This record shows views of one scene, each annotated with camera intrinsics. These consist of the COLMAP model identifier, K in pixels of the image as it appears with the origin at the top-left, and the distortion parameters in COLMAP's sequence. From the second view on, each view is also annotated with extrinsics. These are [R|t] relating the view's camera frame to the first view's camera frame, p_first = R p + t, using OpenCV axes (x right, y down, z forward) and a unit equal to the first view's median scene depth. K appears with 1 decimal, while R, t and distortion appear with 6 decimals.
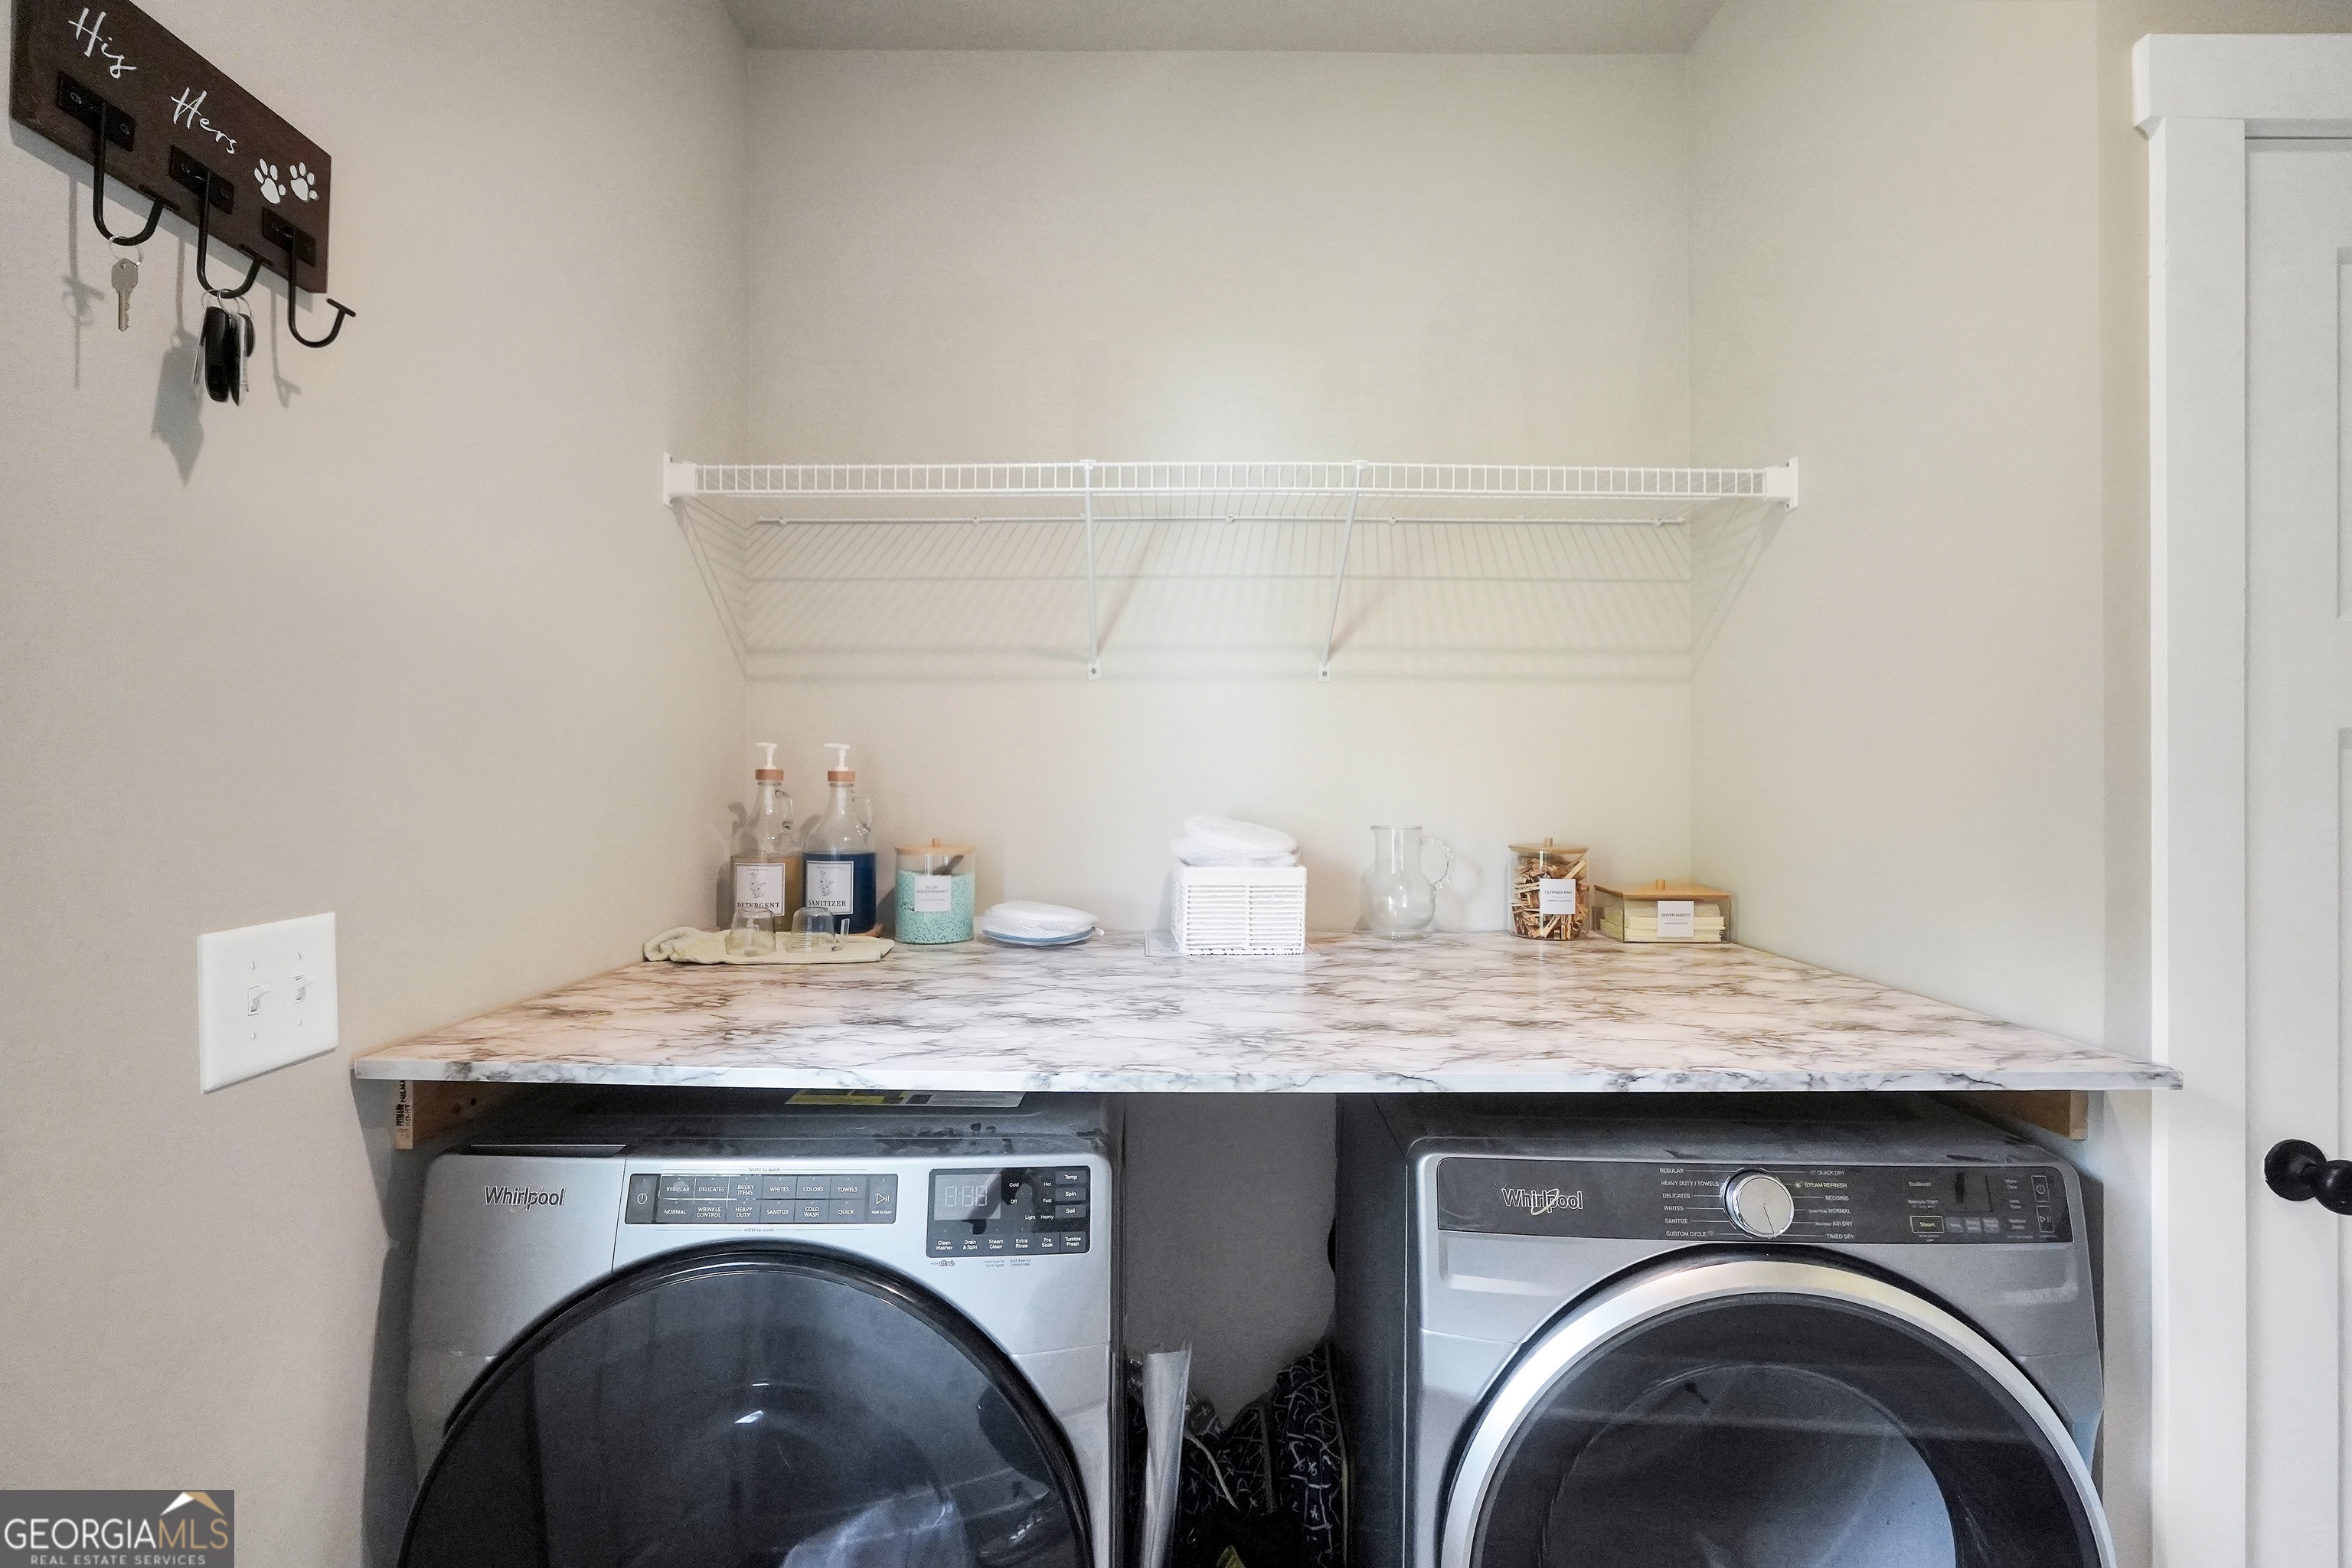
lens RADIAL K [[990.8, 0, 1164.2], [0, 990.8, 779.4], [0, 0, 1]] dist [-0.017571, 0.006589]
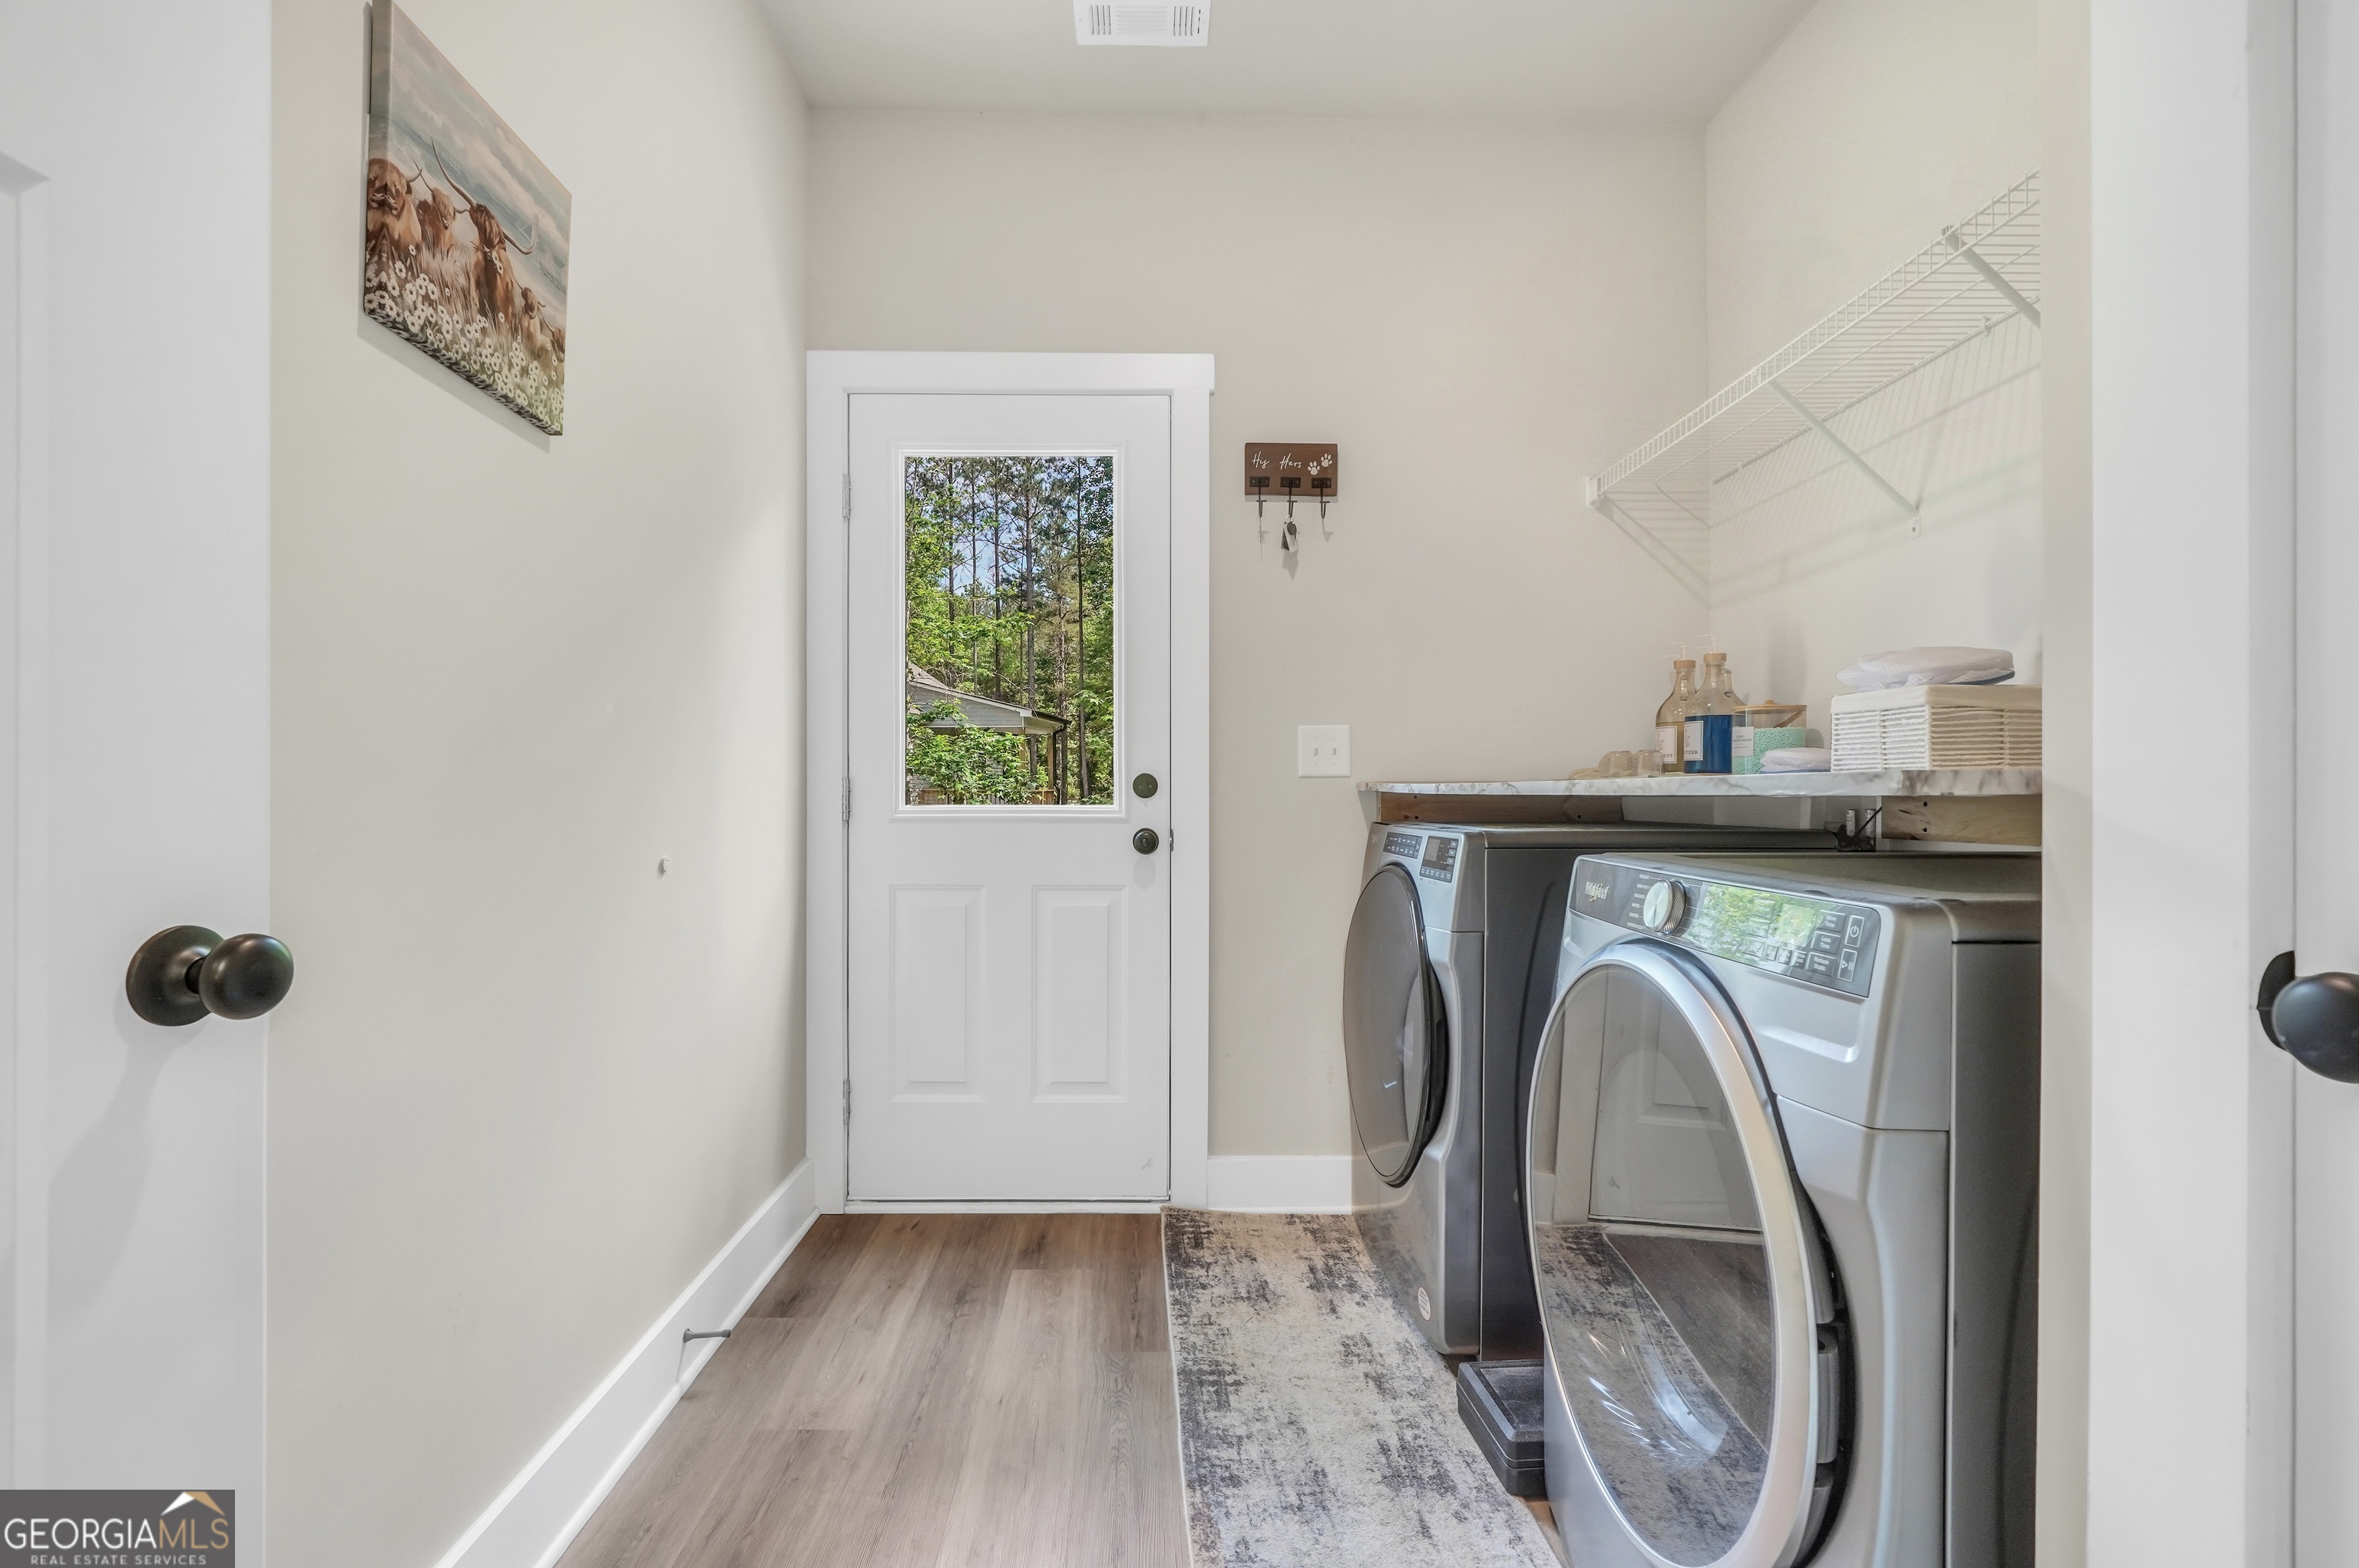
lens RADIAL K [[993.7, 0, 1167.6], [0, 993.7, 779.4], [0, 0, 1]] dist [-0.017571, 0.006589]
pose [[0.017925, -0.017024, -0.999694, 1.869697], [0.007374, 0.999830, -0.016894, 0.335643], [0.999812, -0.007069, 0.018047, 0.473309]]
